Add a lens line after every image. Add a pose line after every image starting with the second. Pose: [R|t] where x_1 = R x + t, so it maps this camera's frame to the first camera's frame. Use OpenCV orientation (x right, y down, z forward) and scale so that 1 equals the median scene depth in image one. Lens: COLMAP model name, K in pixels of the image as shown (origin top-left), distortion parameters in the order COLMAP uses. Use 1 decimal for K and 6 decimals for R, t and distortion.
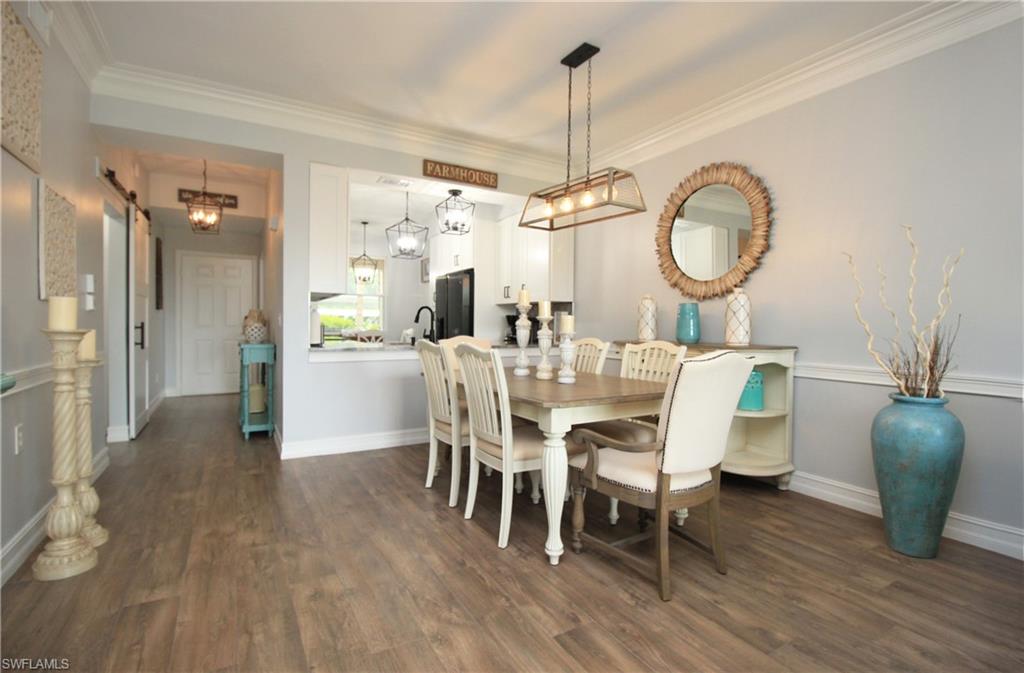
lens RADIAL K [[496.3, 0, 512.0], [0, 496.3, 336.5], [0, 0, 1]] dist [-0.002062, -0.000092]
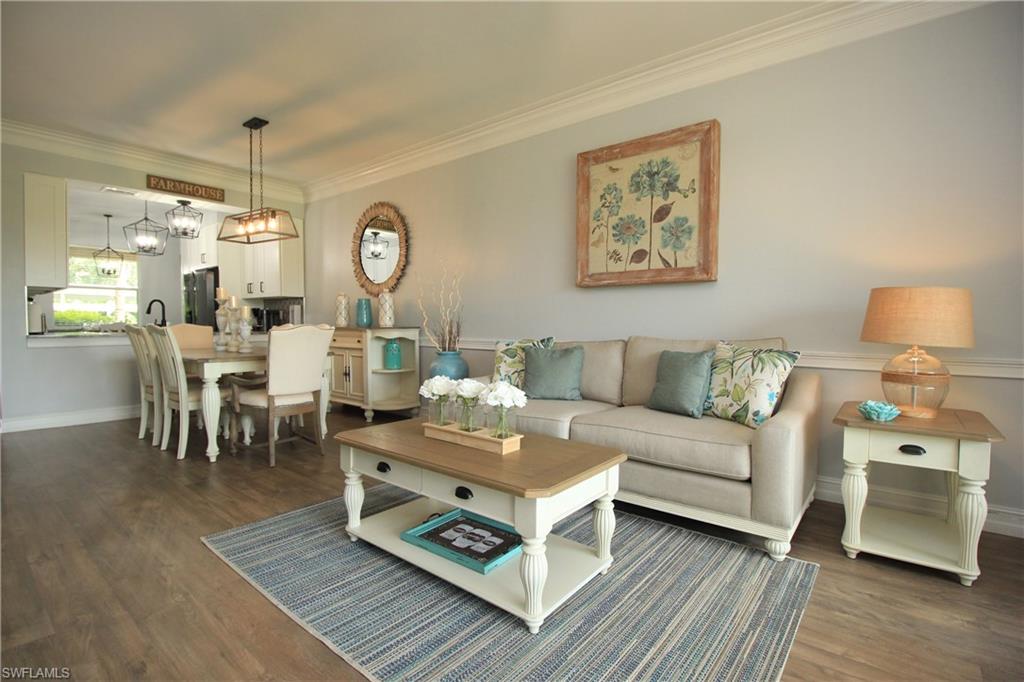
lens RADIAL K [[477.1, 0, 512.0], [0, 477.1, 341.0], [0, 0, 1]] dist [-0.001224, -0.015279]
pose [[0.928882, -0.022071, 0.369717, 0.235187], [0.014620, 0.999630, 0.022944, 0.028323], [-0.370087, -0.015907, 0.928861, -0.426057]]
